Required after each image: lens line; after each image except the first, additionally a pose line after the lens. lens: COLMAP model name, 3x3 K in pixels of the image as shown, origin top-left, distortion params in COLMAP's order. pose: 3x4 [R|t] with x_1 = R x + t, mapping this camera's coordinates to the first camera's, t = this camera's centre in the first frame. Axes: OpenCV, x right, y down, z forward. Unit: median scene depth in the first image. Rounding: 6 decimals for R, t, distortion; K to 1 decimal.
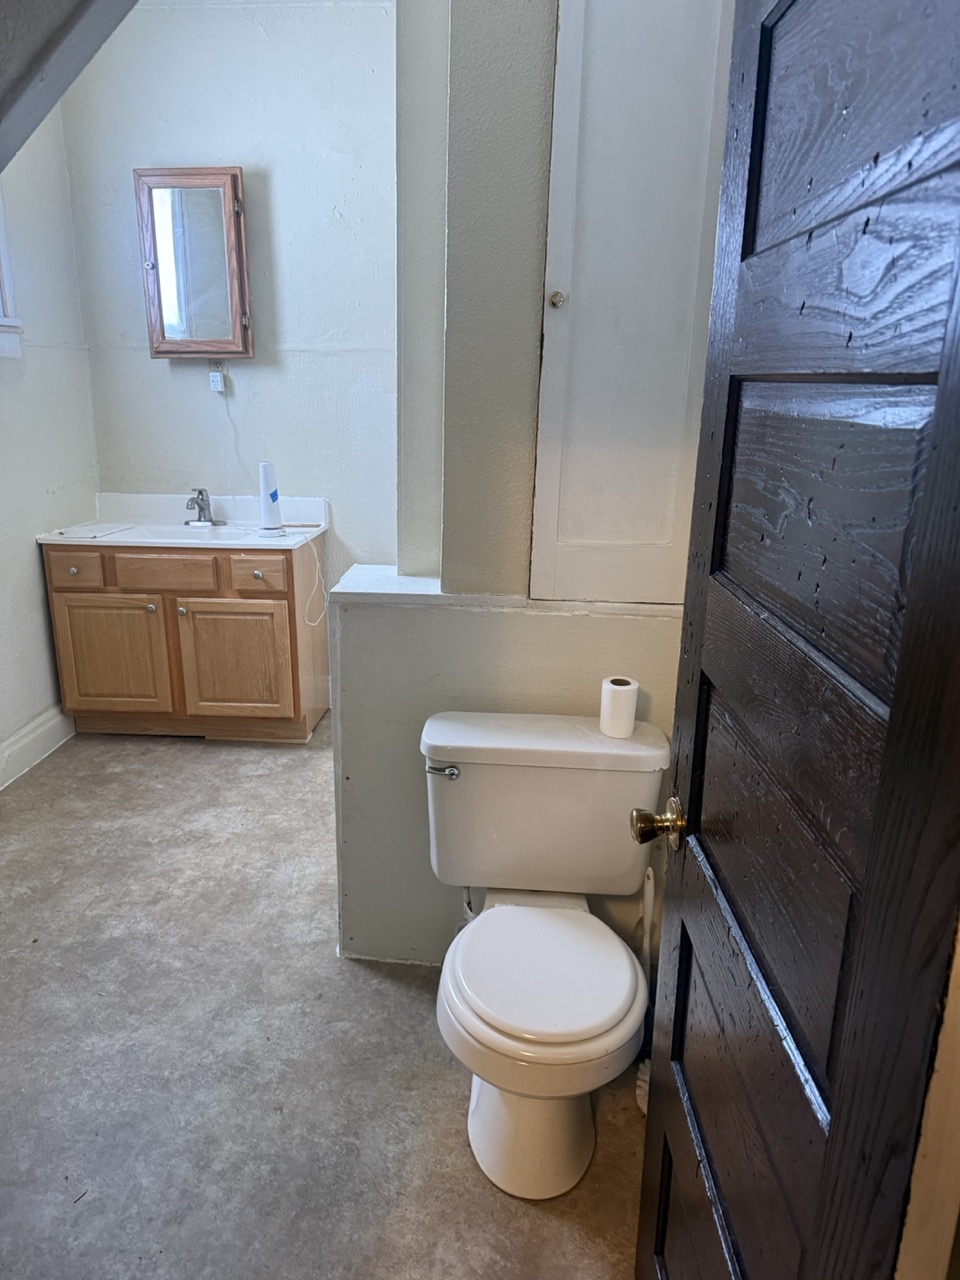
lens RADIAL K [[895.2, 0, 480.0], [0, 895.2, 640.0], [0, 0, 1]] dist [0.162992, -0.321545]
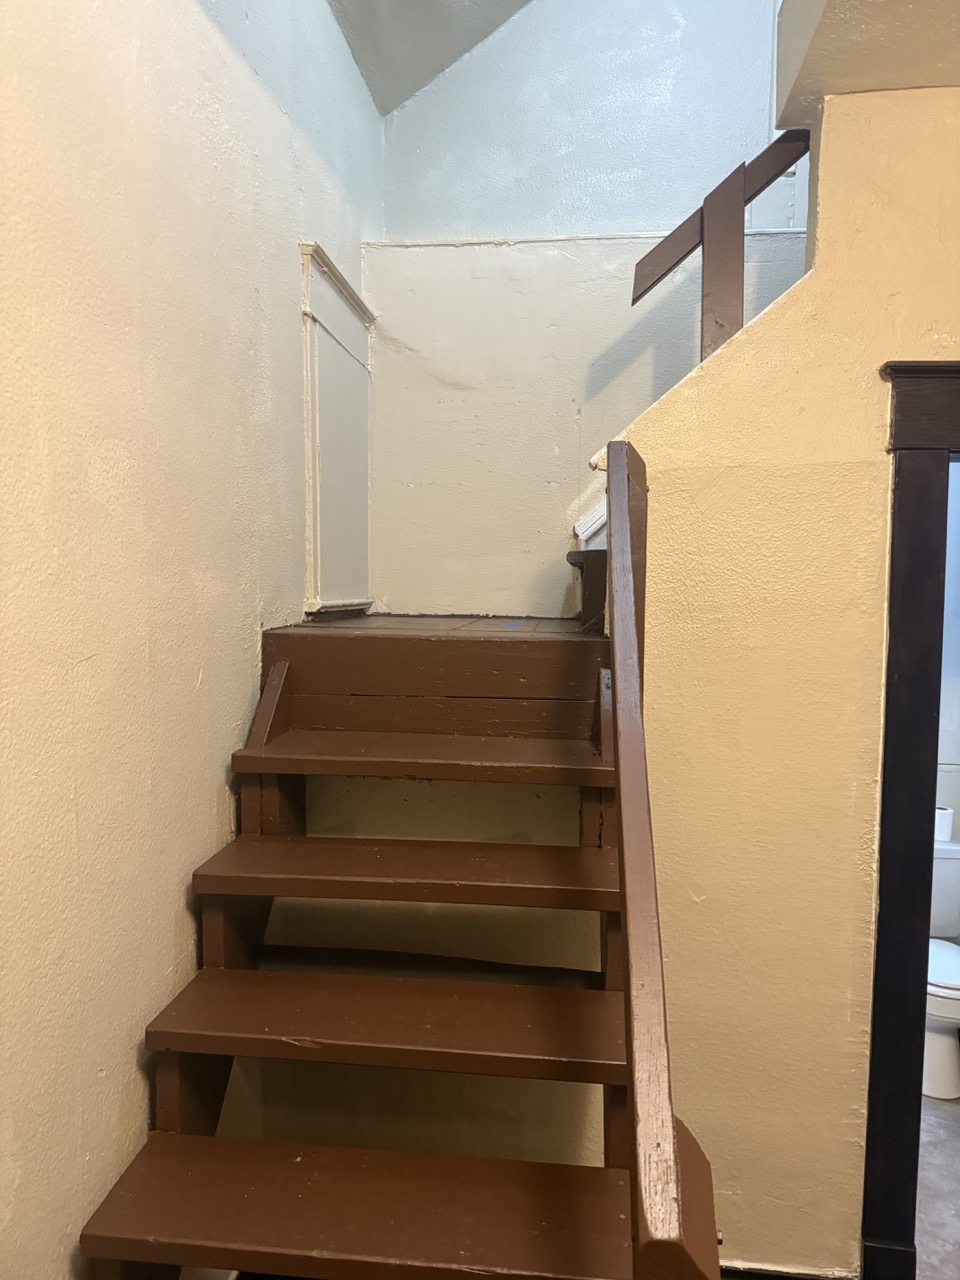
lens RADIAL K [[895.2, 0, 480.0], [0, 895.2, 640.0], [0, 0, 1]] dist [0.162992, -0.321545]
pose [[0.999761, -0.001253, -0.021845, -0.726720], [-0.003512, 0.976223, -0.216741, 0.112608], [0.021597, 0.216766, 0.975985, -0.828861]]
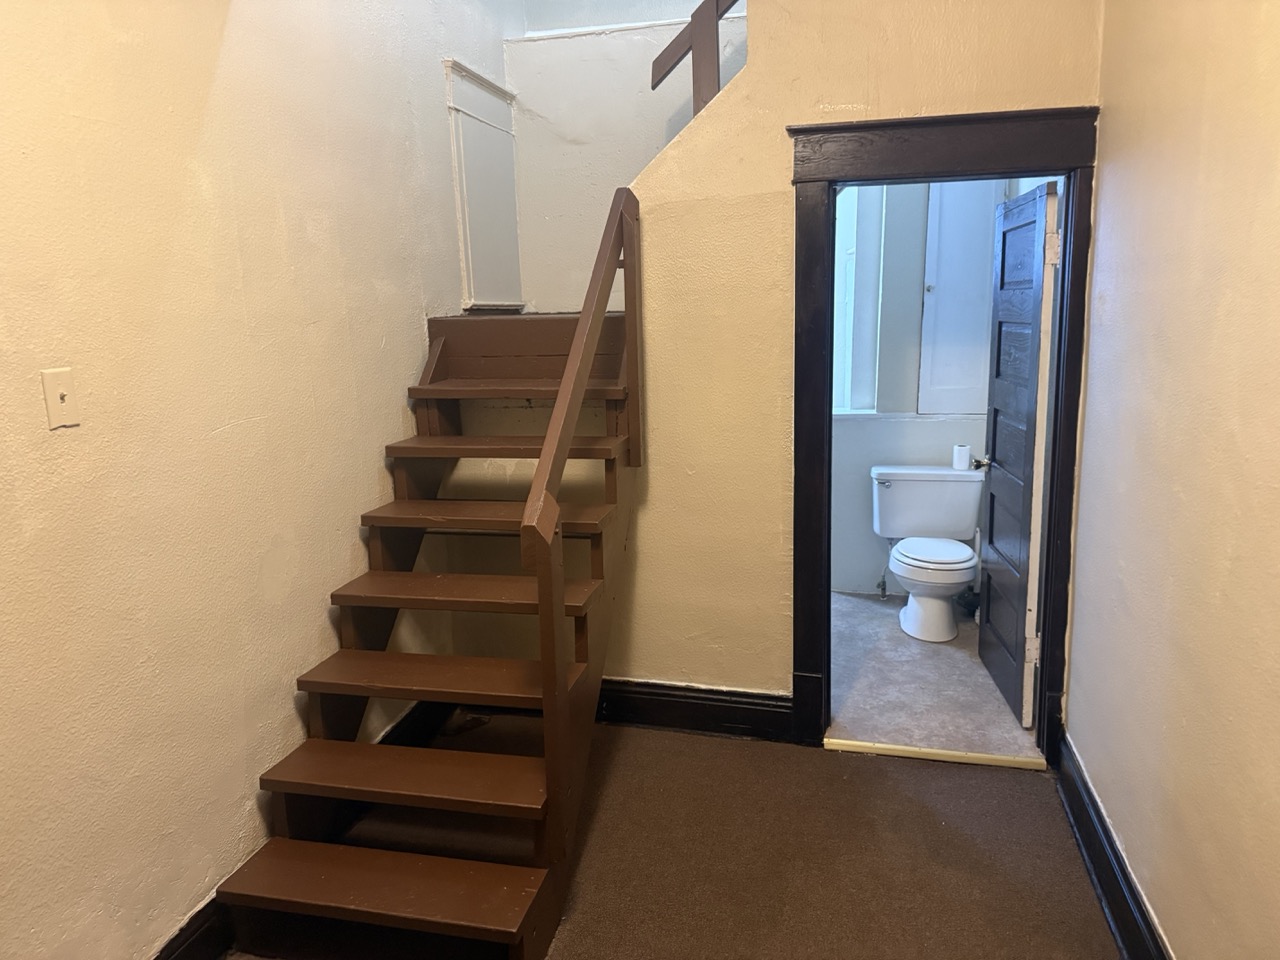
lens RADIAL K [[895.2, 0, 640.0], [0, 895.2, 480.0], [0, 0, 1]] dist [0.162992, -0.321545]
pose [[0.988180, -0.015865, -0.152472, -0.316624], [0.001672, 0.995687, -0.092766, 0.359845], [0.153286, 0.091415, 0.983944, -1.462559]]
